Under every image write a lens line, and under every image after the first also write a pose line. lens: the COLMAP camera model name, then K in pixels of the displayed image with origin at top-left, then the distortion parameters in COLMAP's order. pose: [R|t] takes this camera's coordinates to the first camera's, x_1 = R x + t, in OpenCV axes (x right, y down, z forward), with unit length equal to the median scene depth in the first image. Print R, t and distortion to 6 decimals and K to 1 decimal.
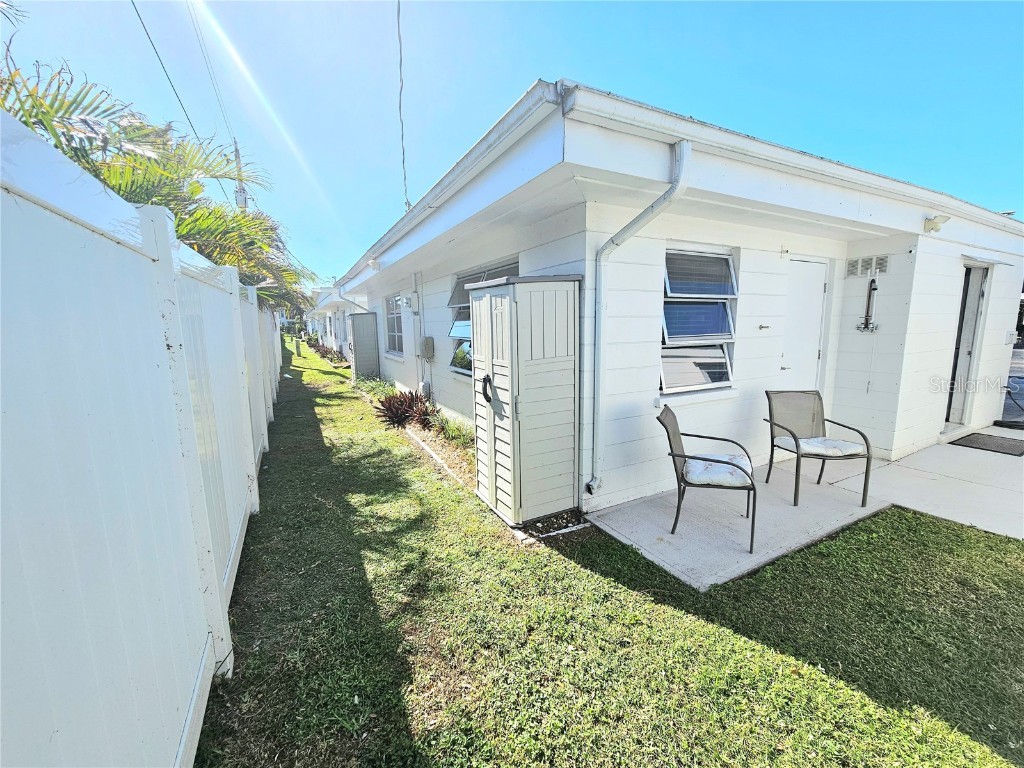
lens RADIAL K [[416.1, 0, 512.4], [0, 416.1, 384.9], [0, 0, 1]] dist [-0.003751, -0.000358]
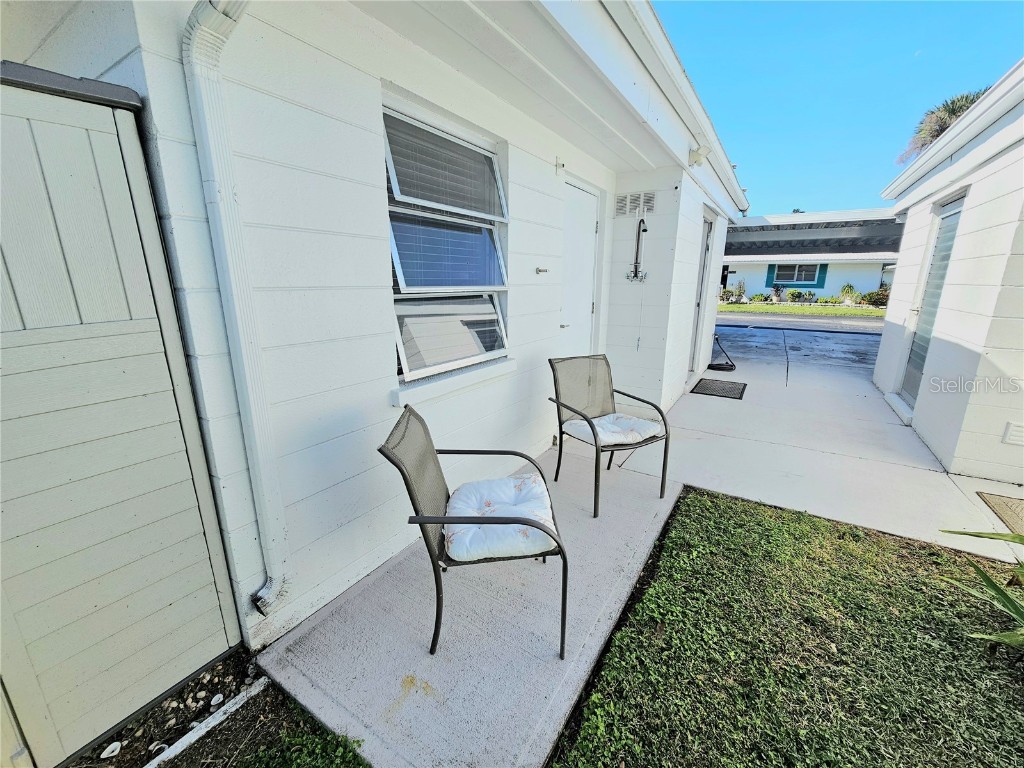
lens RADIAL K [[416.1, 0, 512.4], [0, 416.1, 384.9], [0, 0, 1]] dist [-0.003751, -0.000358]
pose [[0.866537, -0.104915, 0.487961, 0.209834], [0.056310, 0.991966, 0.113281, -0.029471], [-0.495926, -0.070685, 0.865483, 0.430927]]
